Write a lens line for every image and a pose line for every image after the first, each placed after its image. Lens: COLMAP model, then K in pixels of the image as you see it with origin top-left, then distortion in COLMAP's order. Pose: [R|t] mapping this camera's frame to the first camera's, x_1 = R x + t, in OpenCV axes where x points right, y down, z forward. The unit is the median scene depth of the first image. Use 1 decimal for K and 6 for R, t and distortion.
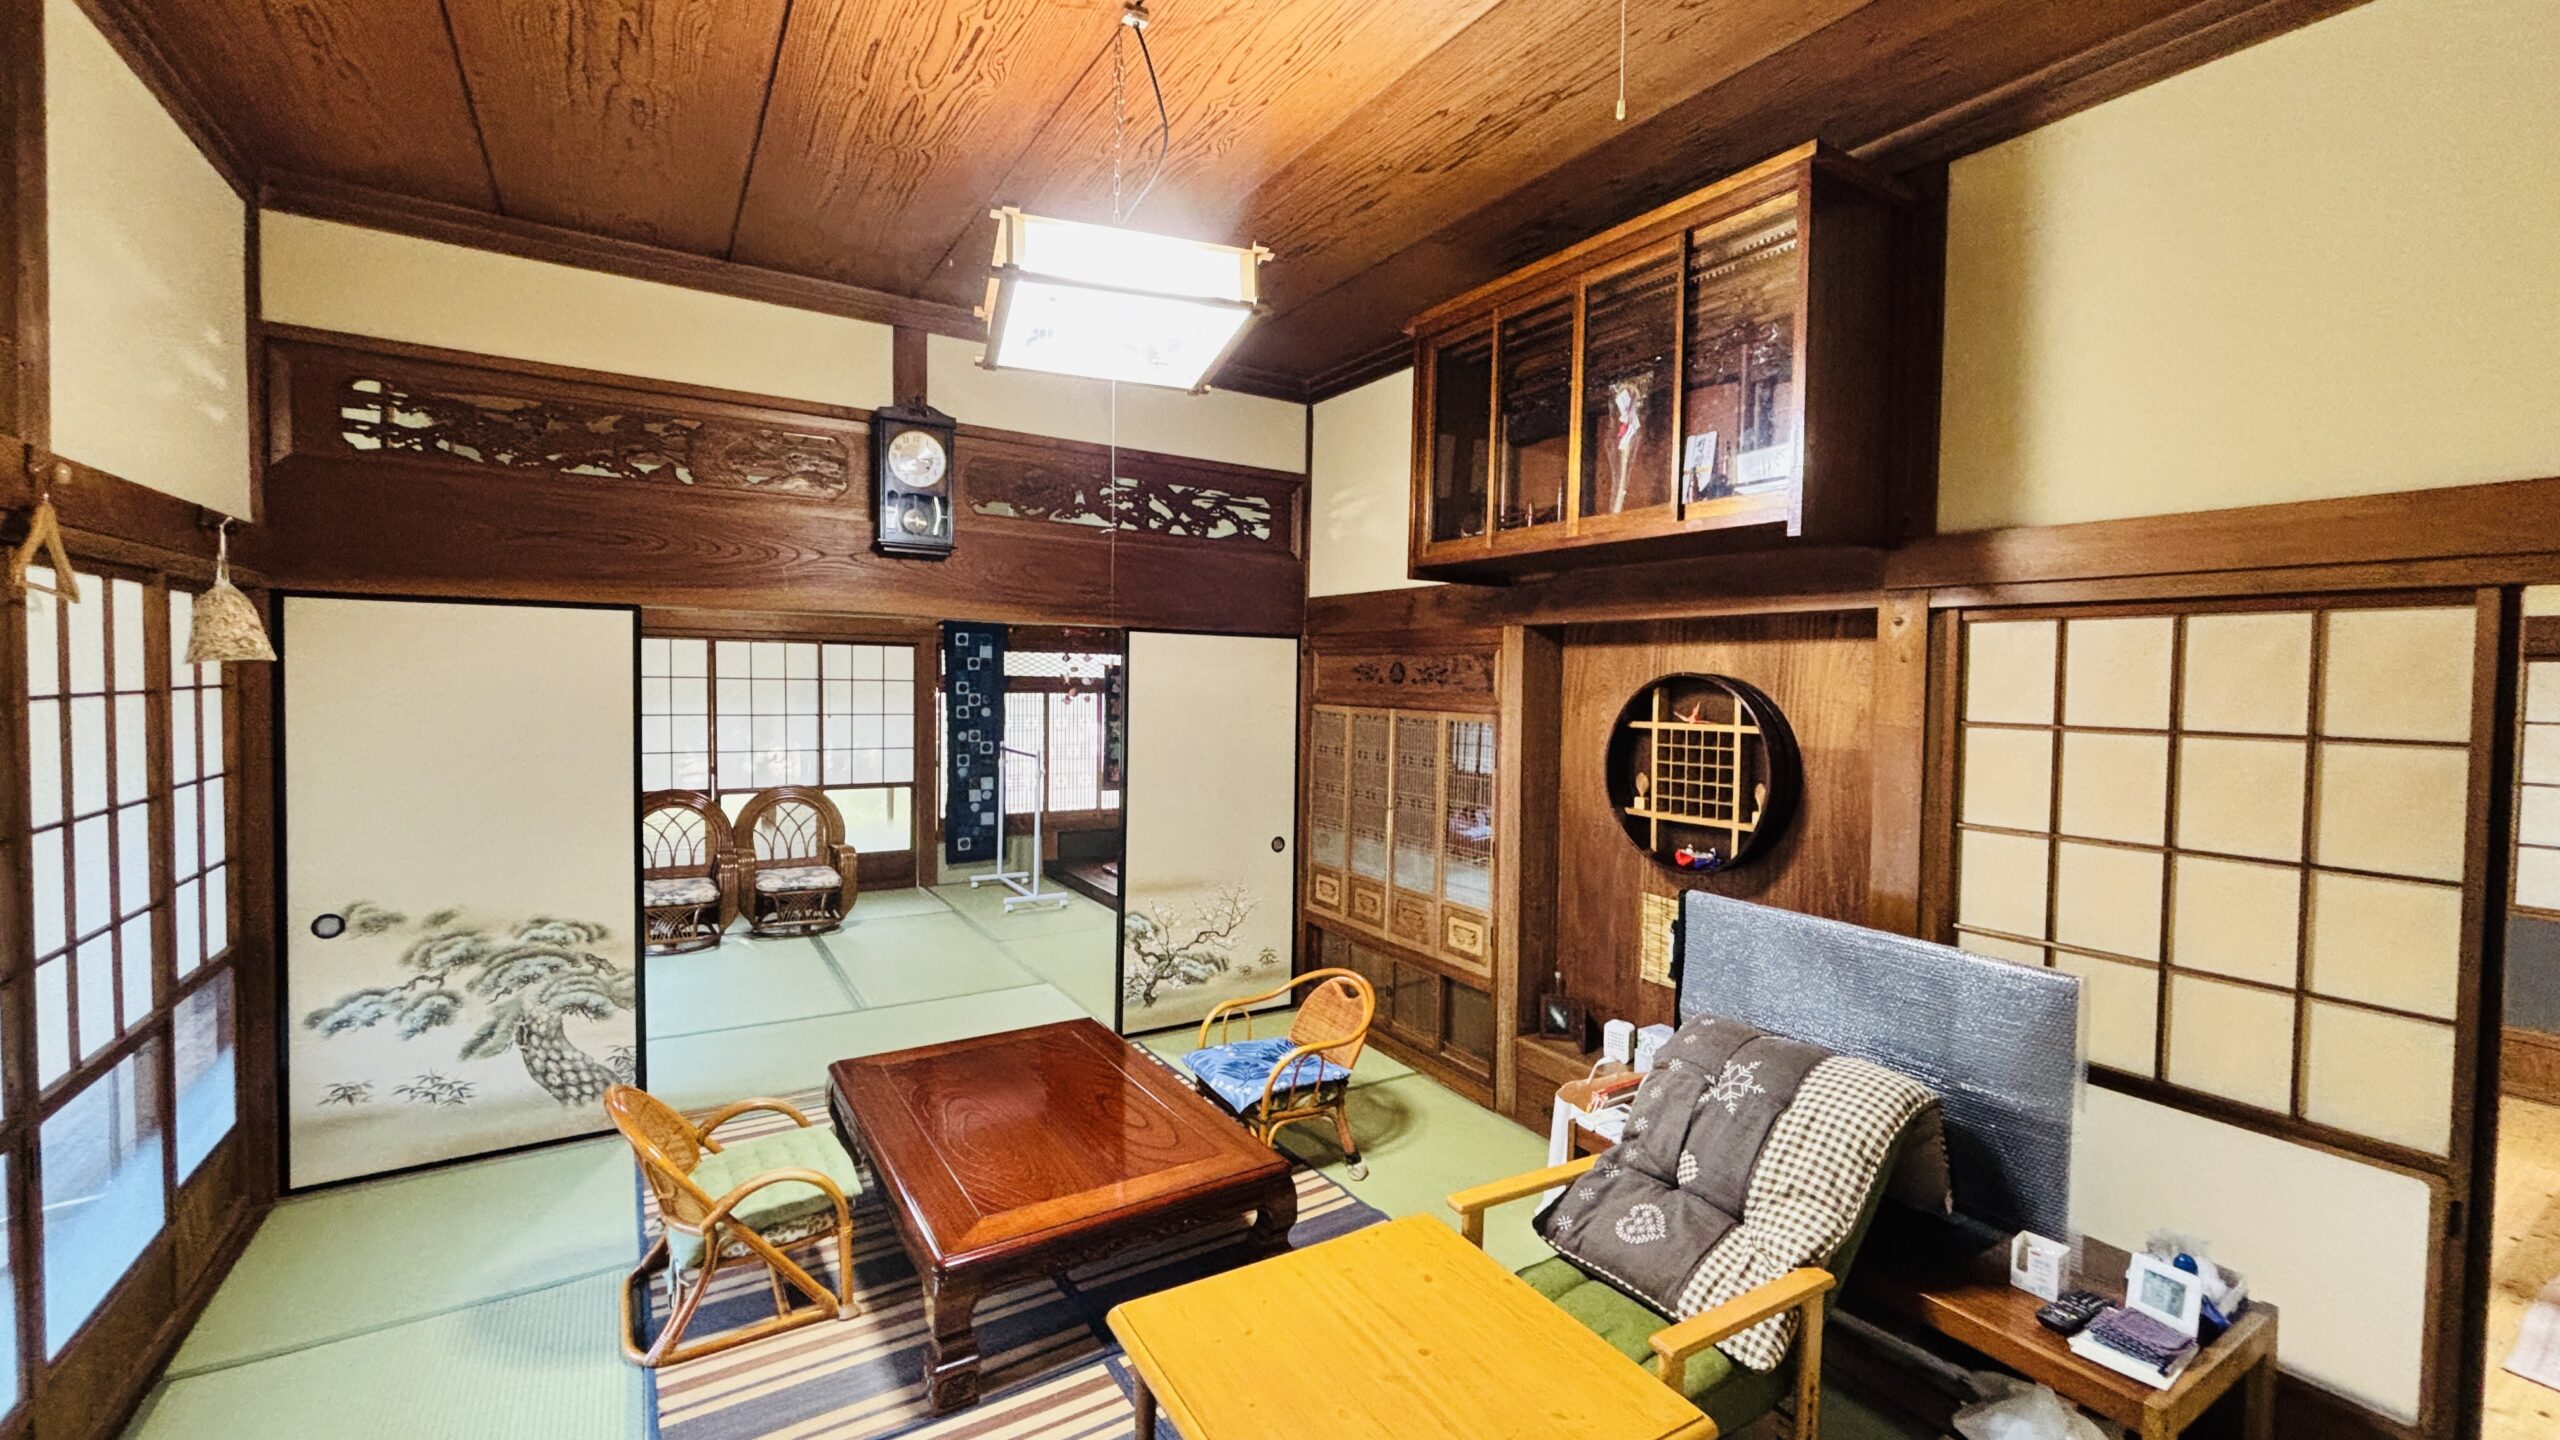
lens RADIAL K [[1033.7, 0, 1291.9], [0, 1033.7, 721.7], [0, 0, 1]] dist [0.003226, 0.000060]
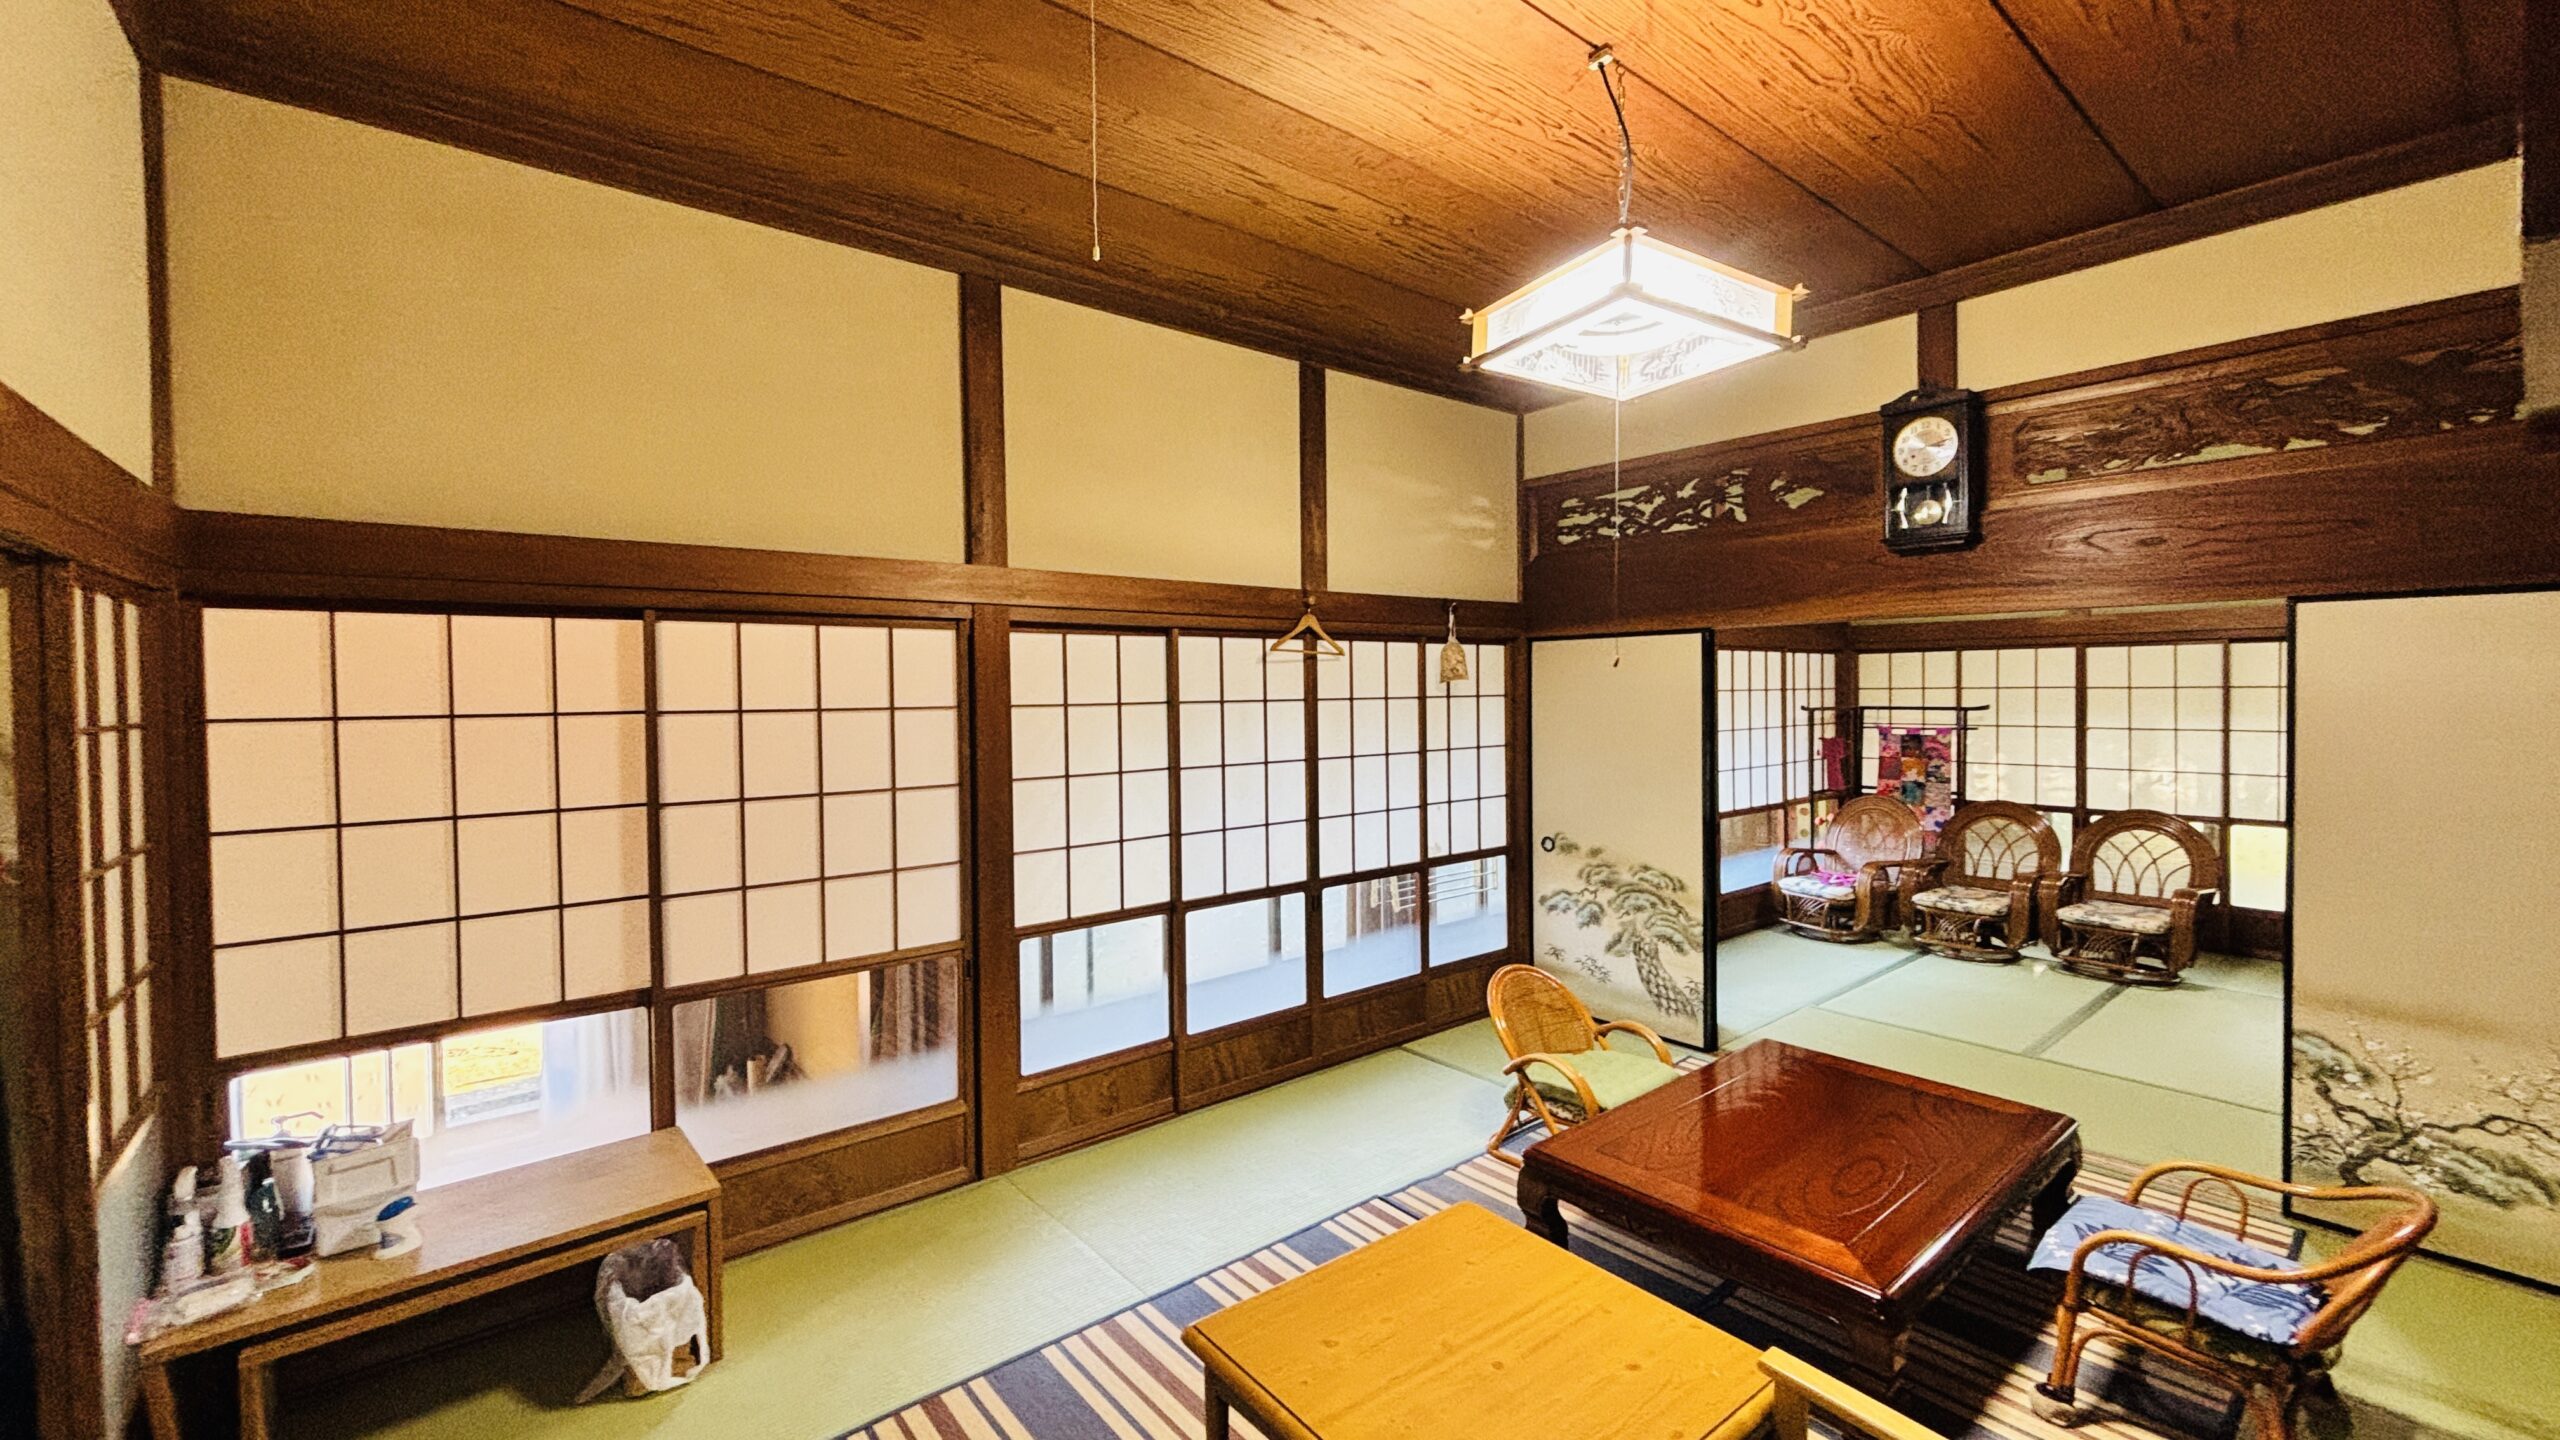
lens RADIAL K [[1033.7, 0, 1261.8], [0, 1033.7, 727.1], [0, 0, 1]] dist [0.003226, 0.000060]
pose [[0.106890, 0.021257, -0.994044, 0.548225], [-0.031755, 0.999334, 0.017955, 0.000537], [0.993764, 0.029646, 0.107493, 0.339947]]
